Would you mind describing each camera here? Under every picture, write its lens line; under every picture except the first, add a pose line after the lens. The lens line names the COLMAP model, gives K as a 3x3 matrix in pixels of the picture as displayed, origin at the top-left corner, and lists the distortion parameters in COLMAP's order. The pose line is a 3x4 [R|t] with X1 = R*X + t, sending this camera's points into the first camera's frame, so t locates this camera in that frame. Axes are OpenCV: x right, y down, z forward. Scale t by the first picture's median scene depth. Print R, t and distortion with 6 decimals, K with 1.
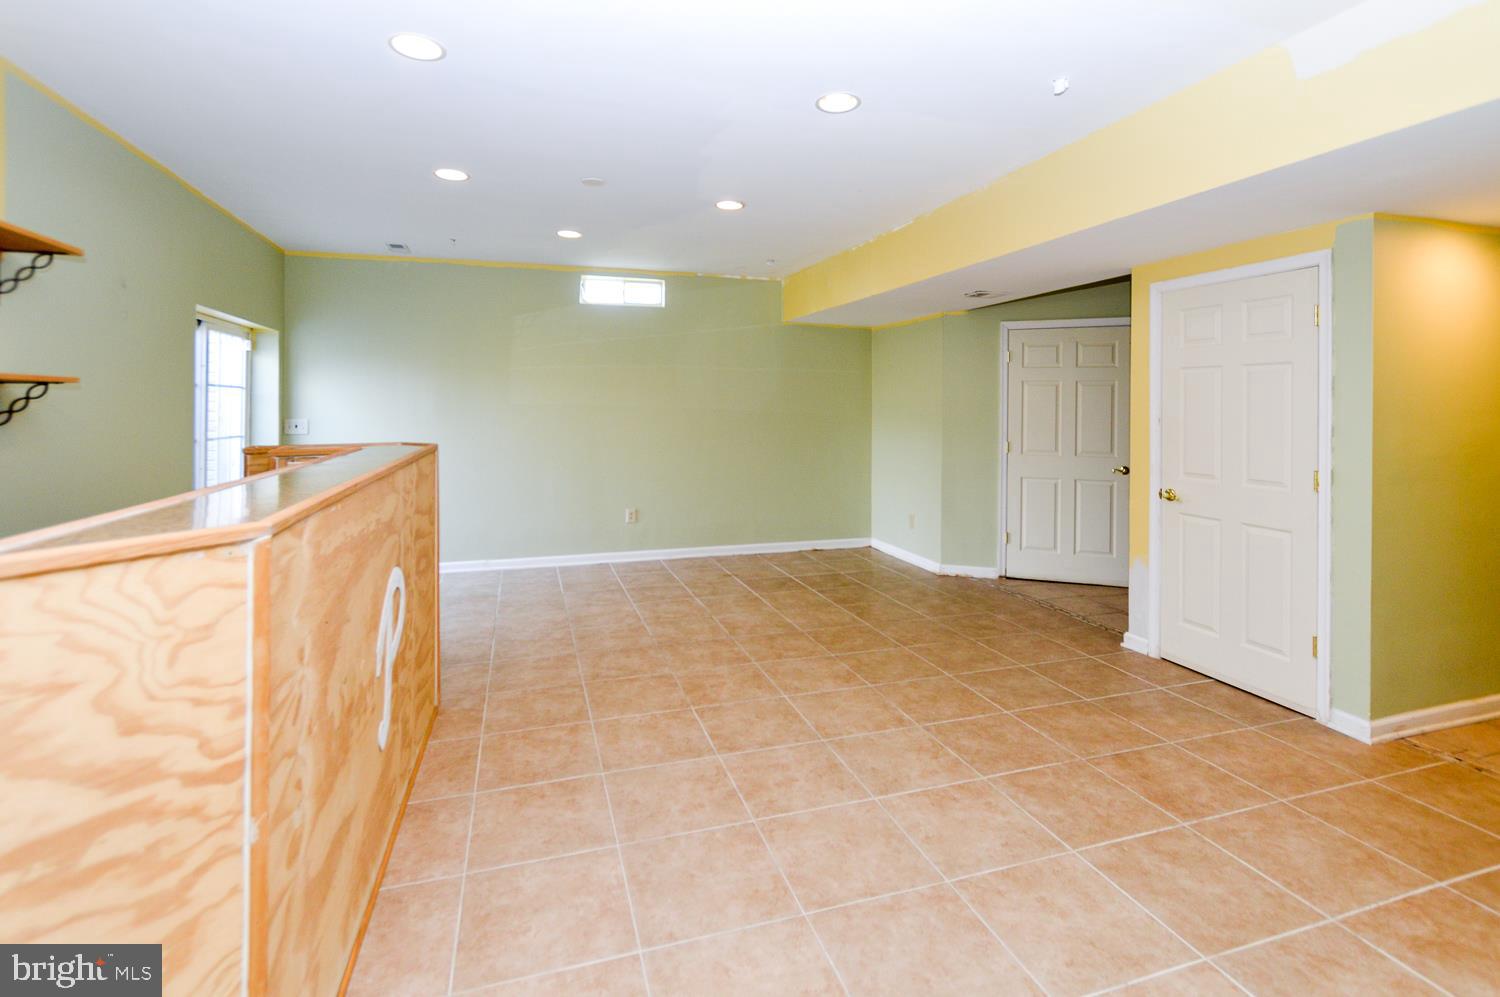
lens RADIAL K [[686.5, 0, 749.1], [0, 686.5, 510.6], [0, 0, 1]] dist [-0.002350, -0.000183]
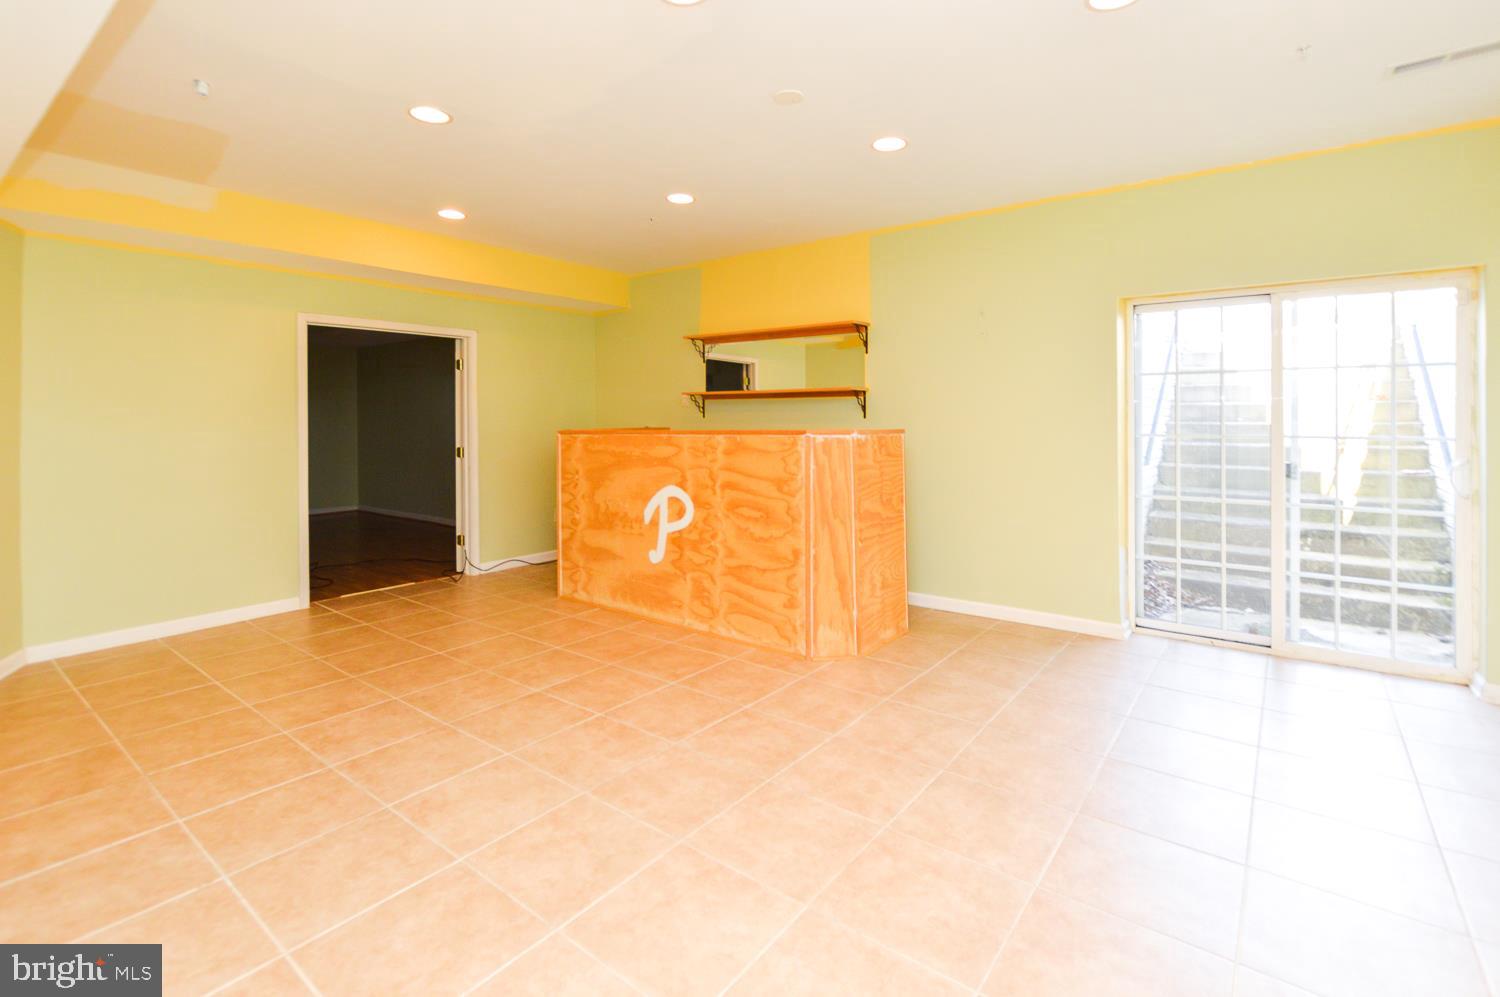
lens RADIAL K [[686.5, 0, 749.1], [0, 686.5, 510.6], [0, 0, 1]] dist [-0.002350, -0.000183]
pose [[-0.823490, 0.080154, -0.561640, 0.270718], [-0.080440, 0.963472, 0.255443, -0.255755], [0.561600, 0.255533, -0.786962, 1.876252]]
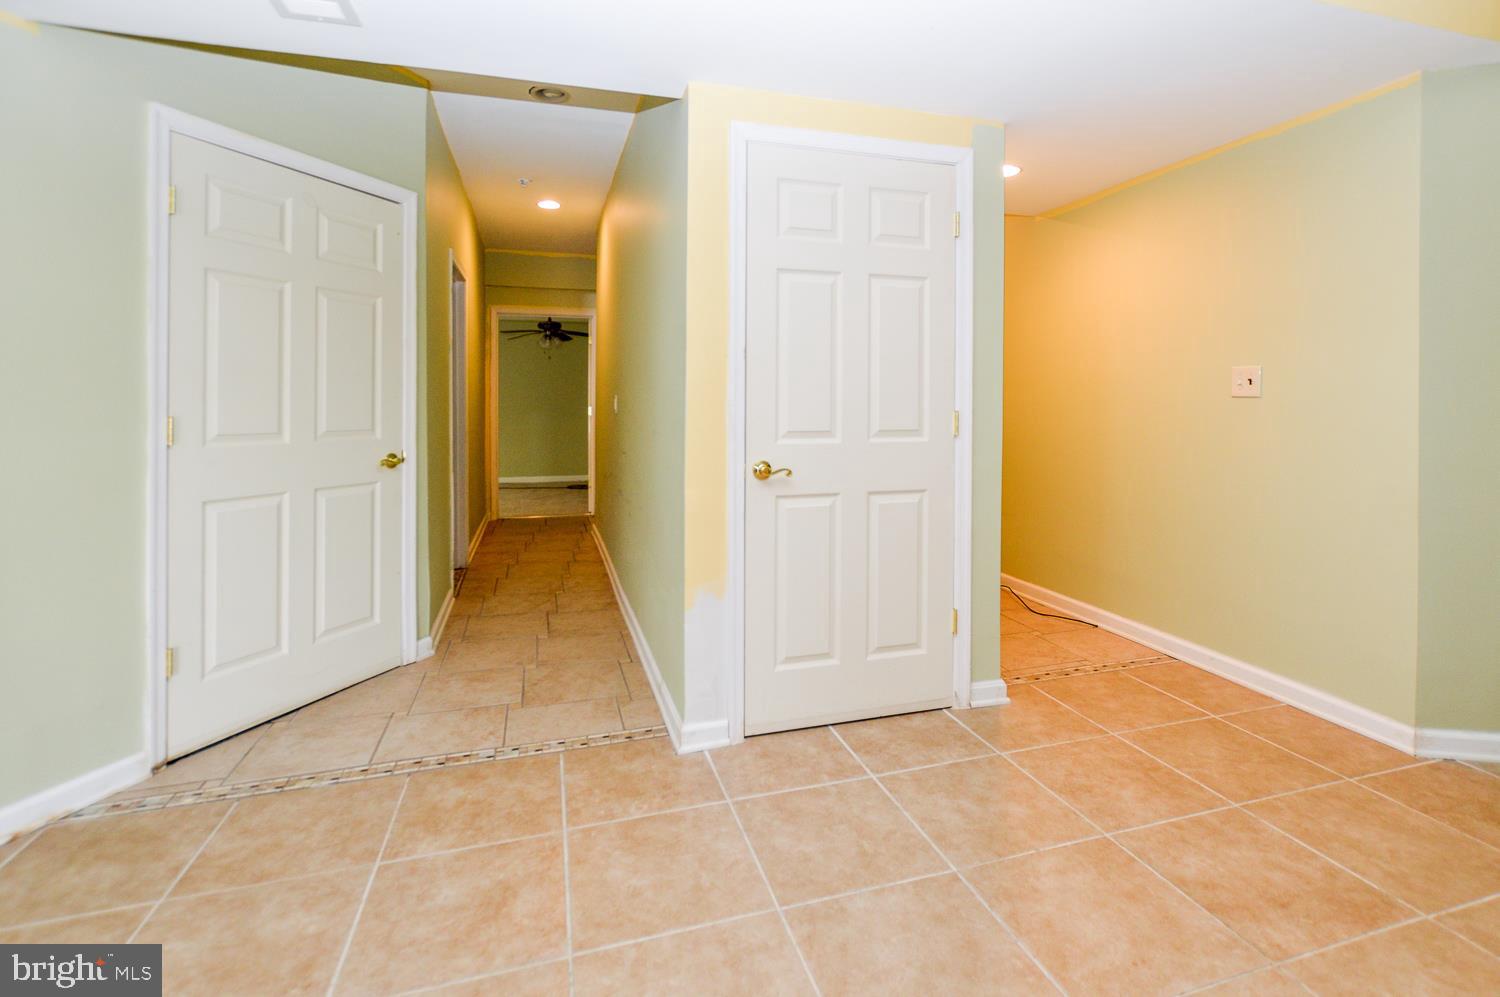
lens RADIAL K [[707.1, 0, 751.1], [0, 707.1, 459.8], [0, 0, 1]] dist [-0.003765, -0.001014]
pose [[0.023142, -0.080784, 0.996463, -0.012186], [0.155996, 0.984813, 0.076217, -0.096673], [-0.987487, 0.153680, 0.035392, 1.171246]]
